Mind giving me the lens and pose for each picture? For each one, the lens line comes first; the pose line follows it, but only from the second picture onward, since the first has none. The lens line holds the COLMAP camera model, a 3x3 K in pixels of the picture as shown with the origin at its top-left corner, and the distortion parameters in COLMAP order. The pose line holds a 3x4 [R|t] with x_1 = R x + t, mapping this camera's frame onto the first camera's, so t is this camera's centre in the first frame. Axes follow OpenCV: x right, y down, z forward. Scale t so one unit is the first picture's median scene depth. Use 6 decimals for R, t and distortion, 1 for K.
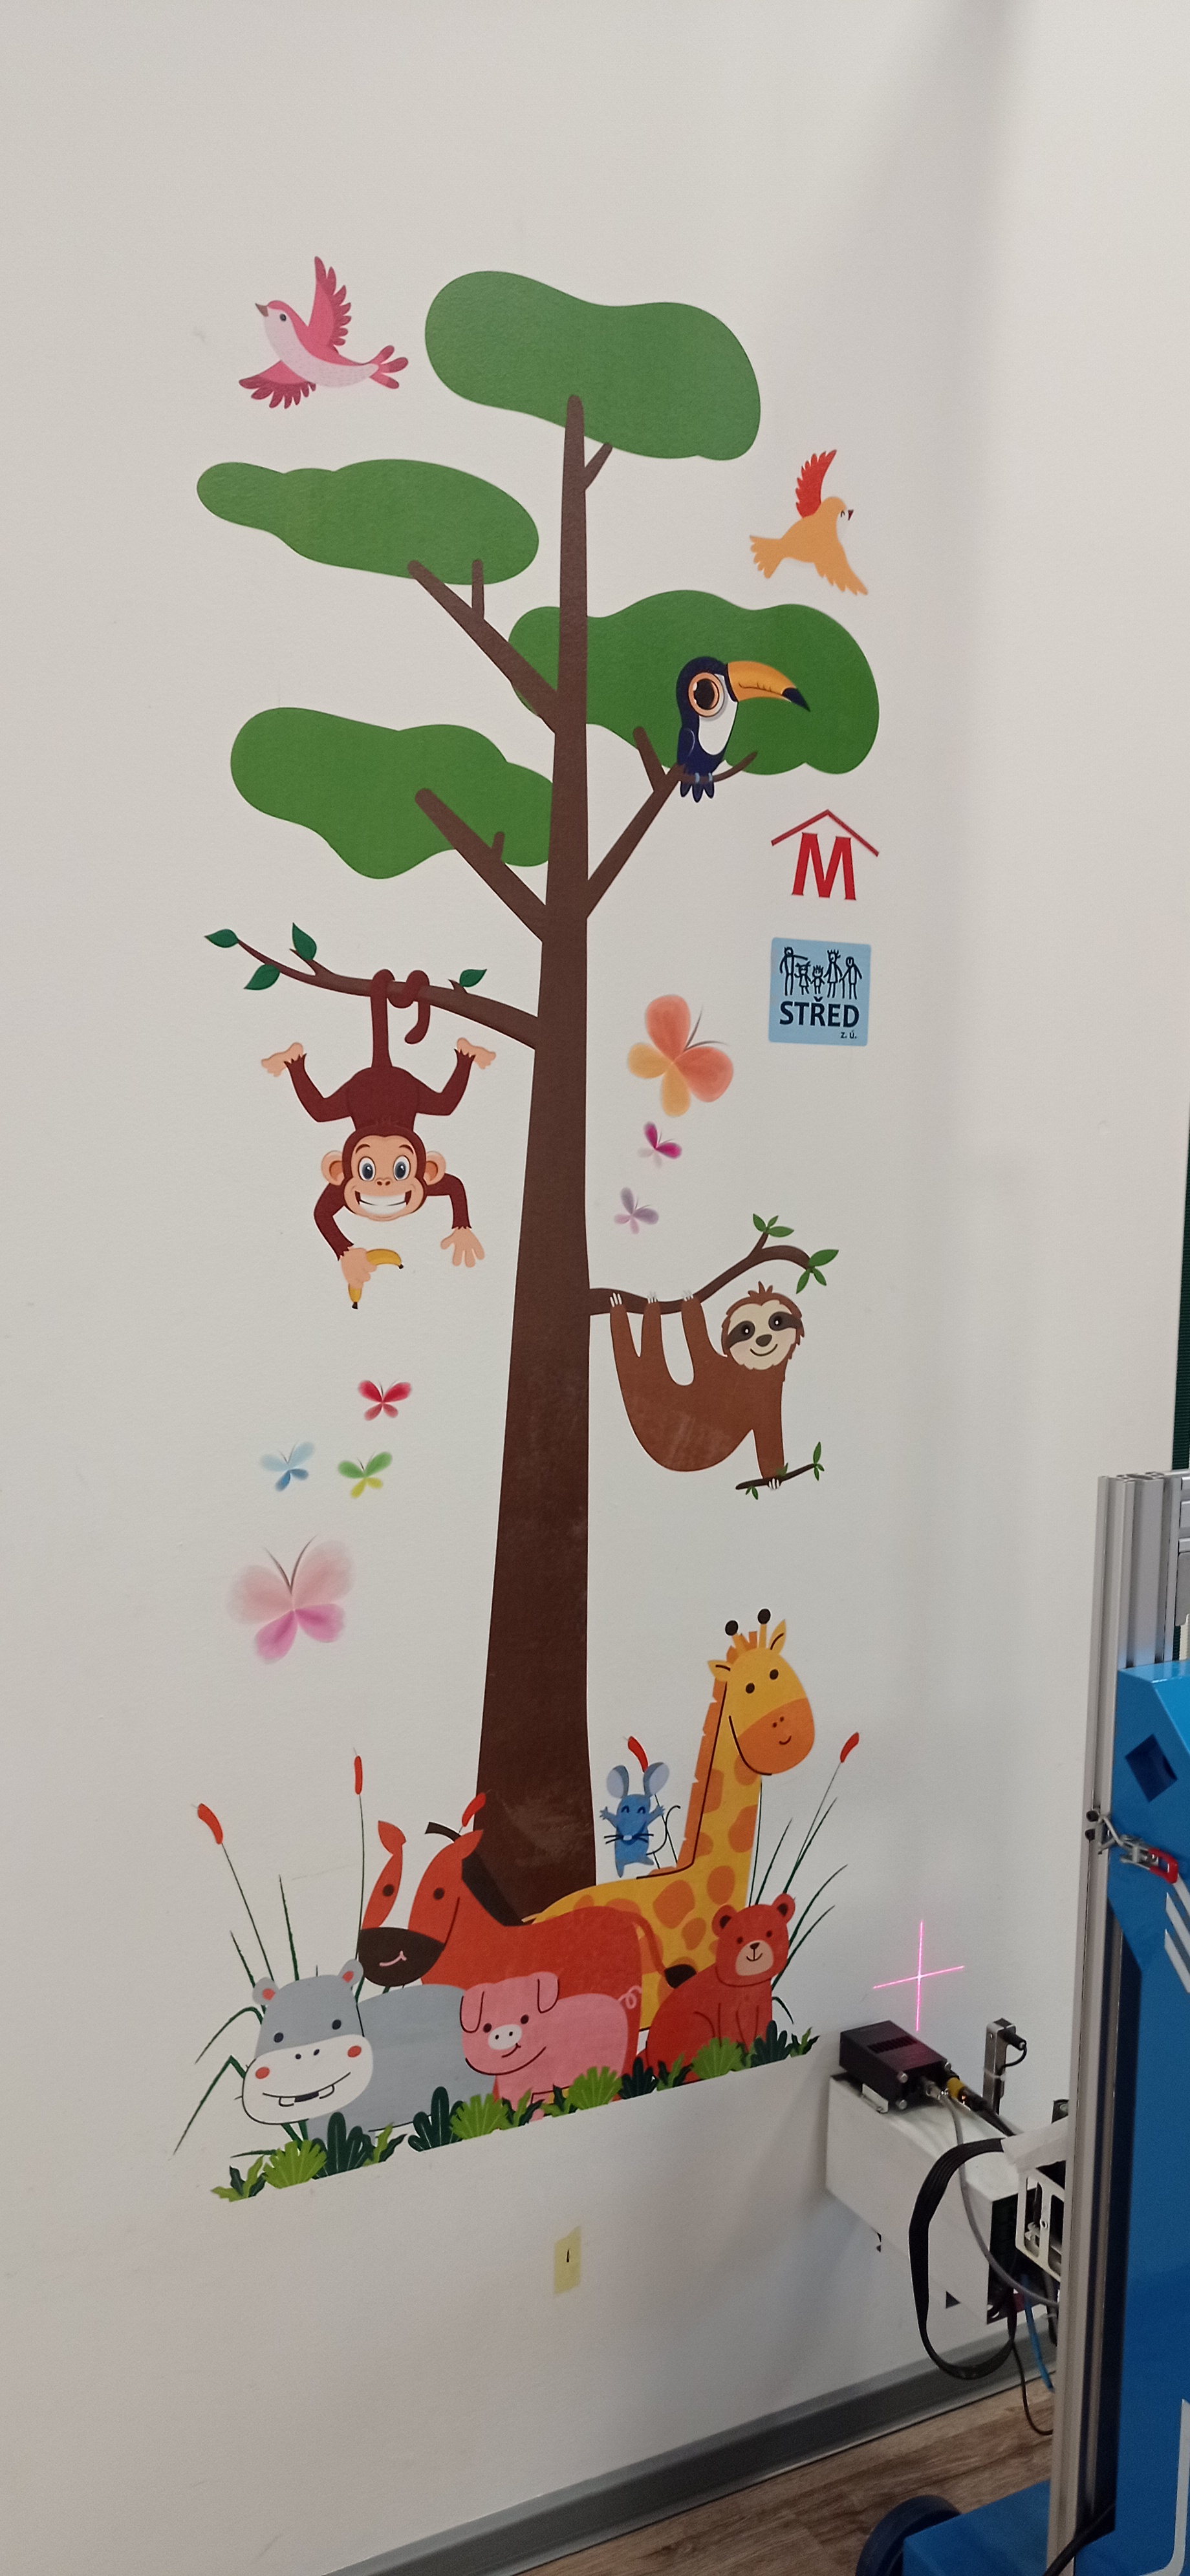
lens RADIAL K [[1868.4, 0, 550.6], [0, 1868.4, 1291.2], [0, 0, 1]] dist [0.043927, -0.062445]
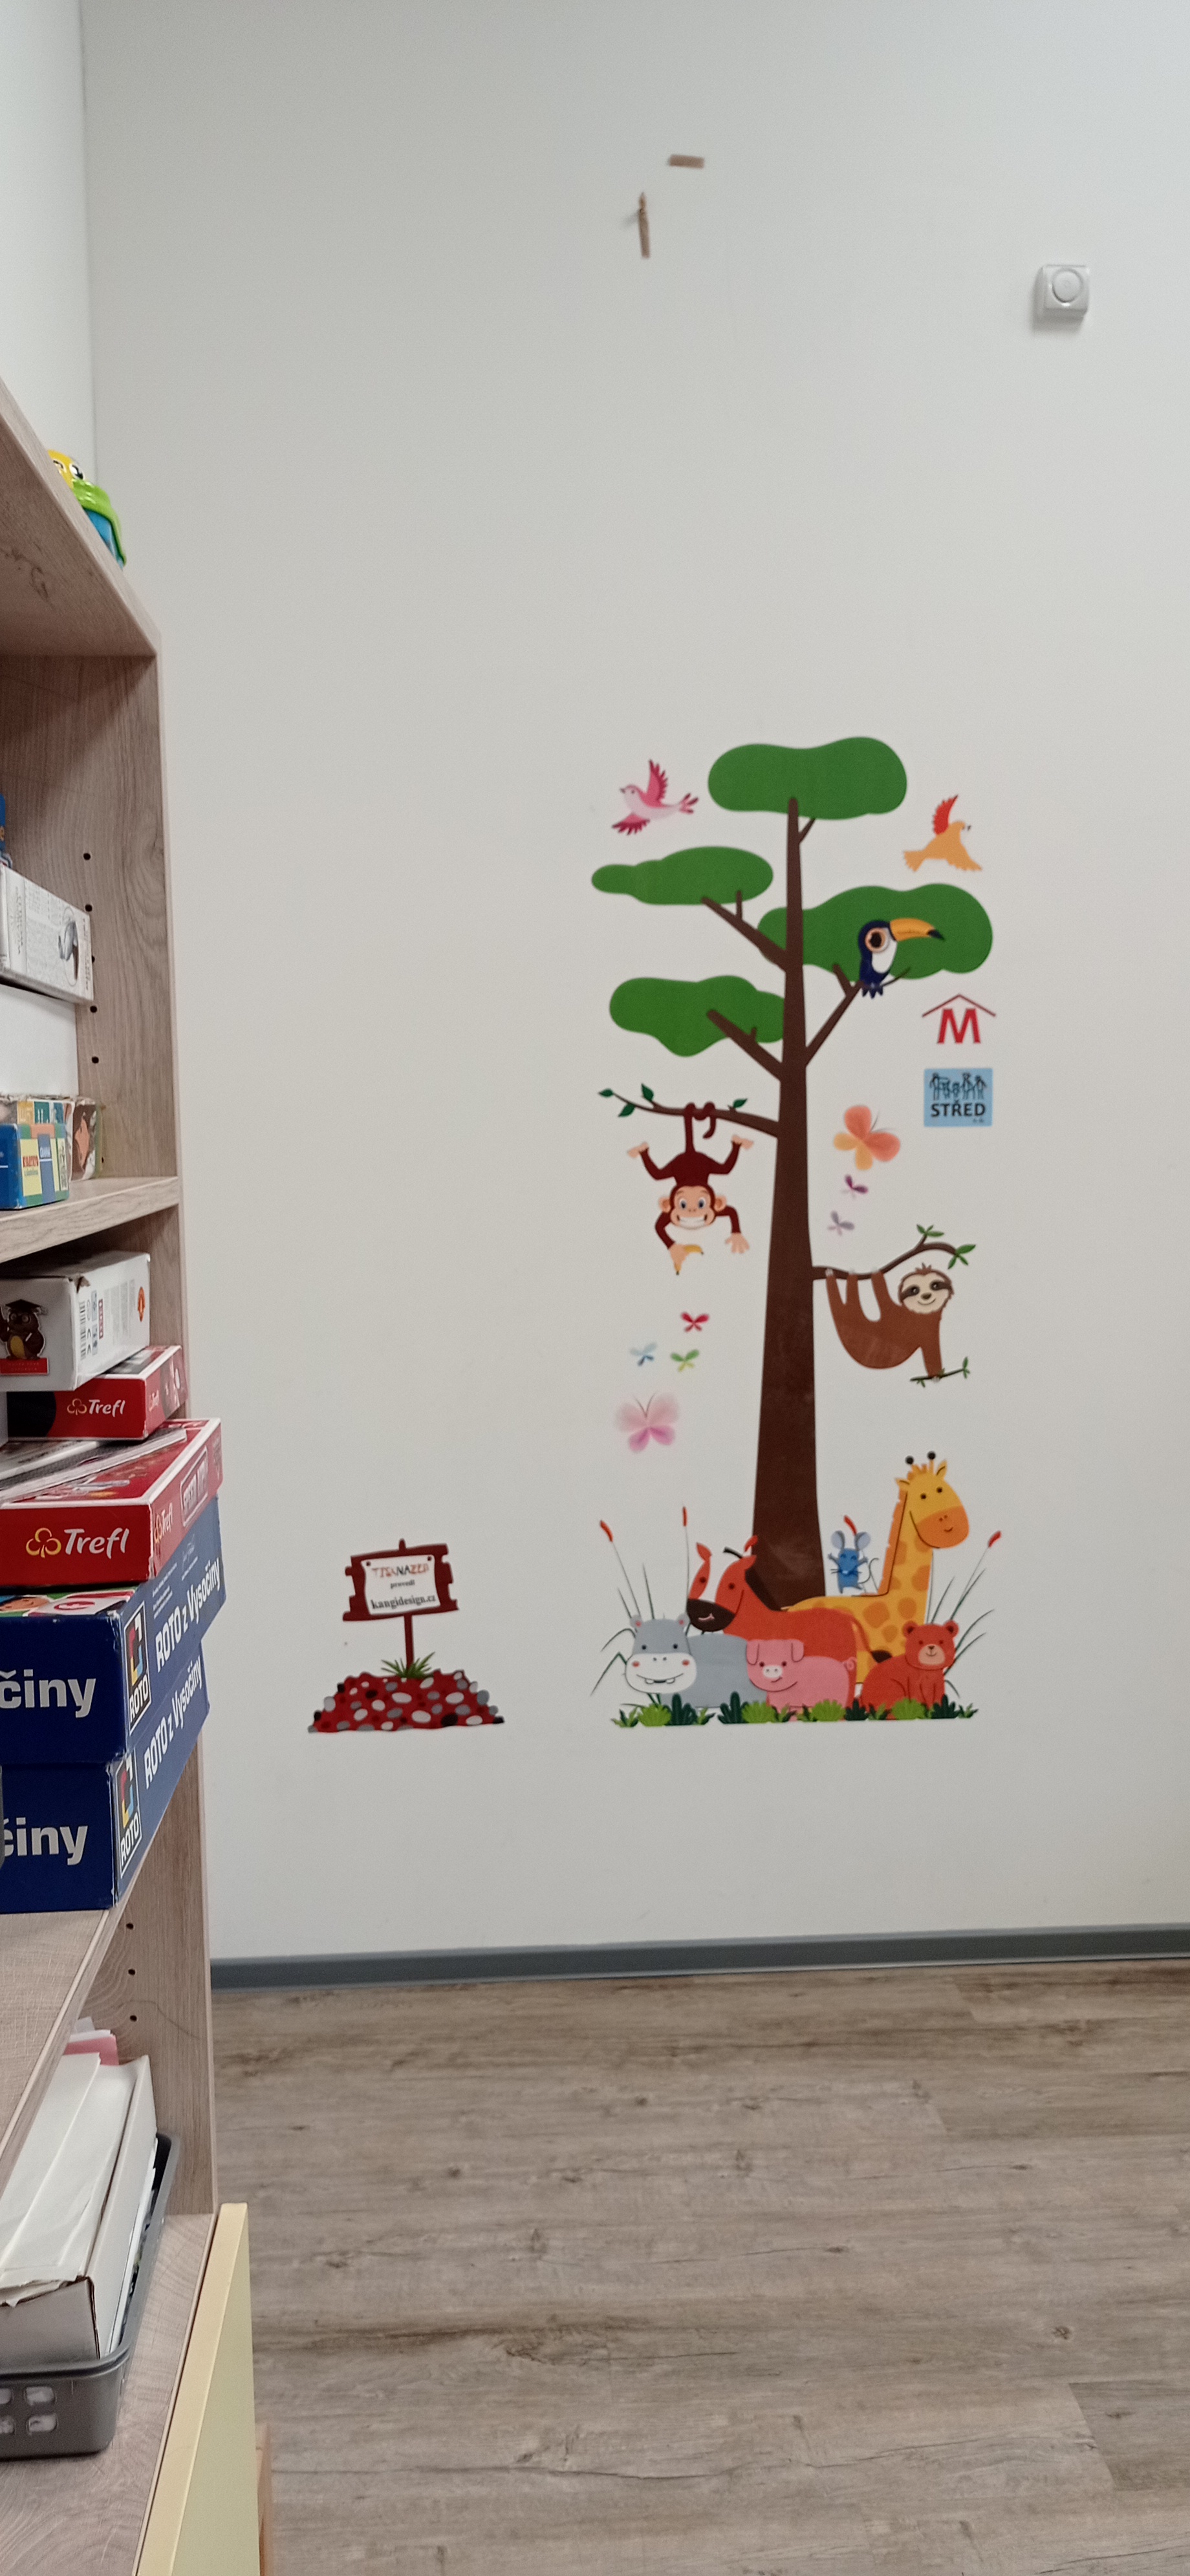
lens RADIAL K [[1868.4, 0, 550.6], [0, 1868.4, 1291.2], [0, 0, 1]] dist [0.043927, -0.062445]
pose [[0.910656, 0.003508, -0.413150, 0.568372], [-0.007834, 0.999931, -0.008777, 0.043300], [0.413090, 0.011230, 0.910621, -0.816475]]
